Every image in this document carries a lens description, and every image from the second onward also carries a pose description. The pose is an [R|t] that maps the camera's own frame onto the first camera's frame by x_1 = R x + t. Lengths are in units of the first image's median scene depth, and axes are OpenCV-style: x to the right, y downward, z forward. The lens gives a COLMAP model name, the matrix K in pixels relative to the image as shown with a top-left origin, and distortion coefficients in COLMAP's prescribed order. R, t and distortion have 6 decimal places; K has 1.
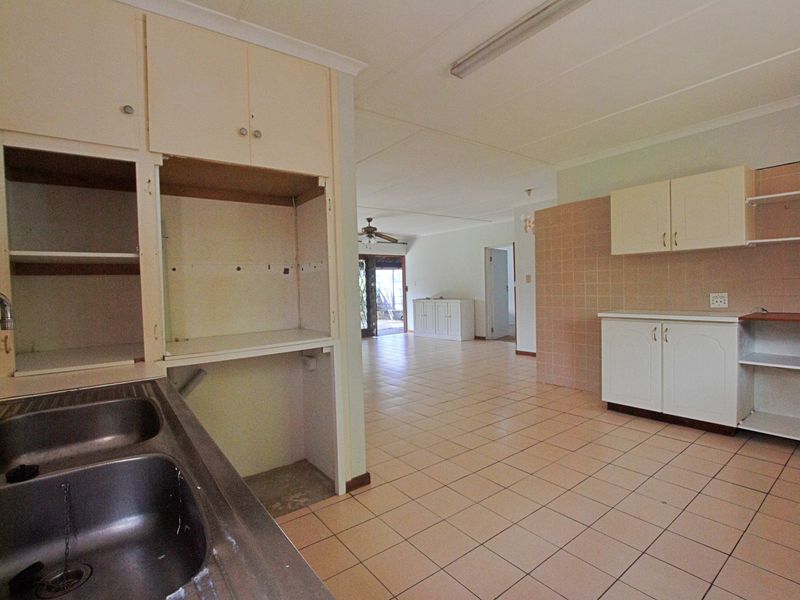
lens RADIAL K [[389.6, 0, 400.0], [0, 389.6, 300.0], [0, 0, 1]] dist [-0.021947, -0.000044]
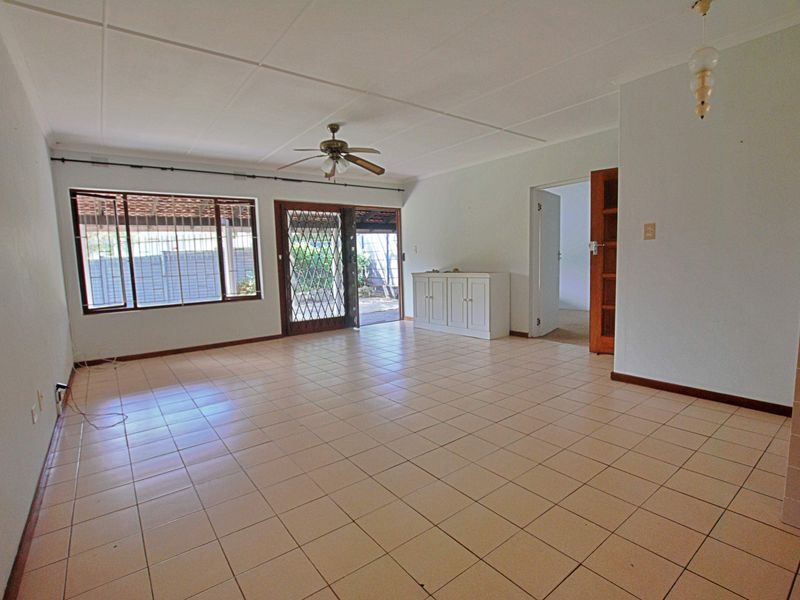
lens RADIAL K [[389.6, 0, 400.0], [0, 389.6, 300.0], [0, 0, 1]] dist [-0.021947, -0.000044]
pose [[0.999991, 0.000010, 0.004138, 0.009288], [-0.000294, 0.997634, 0.068743, -0.000590], [-0.004127, -0.068743, 0.997626, 0.328407]]
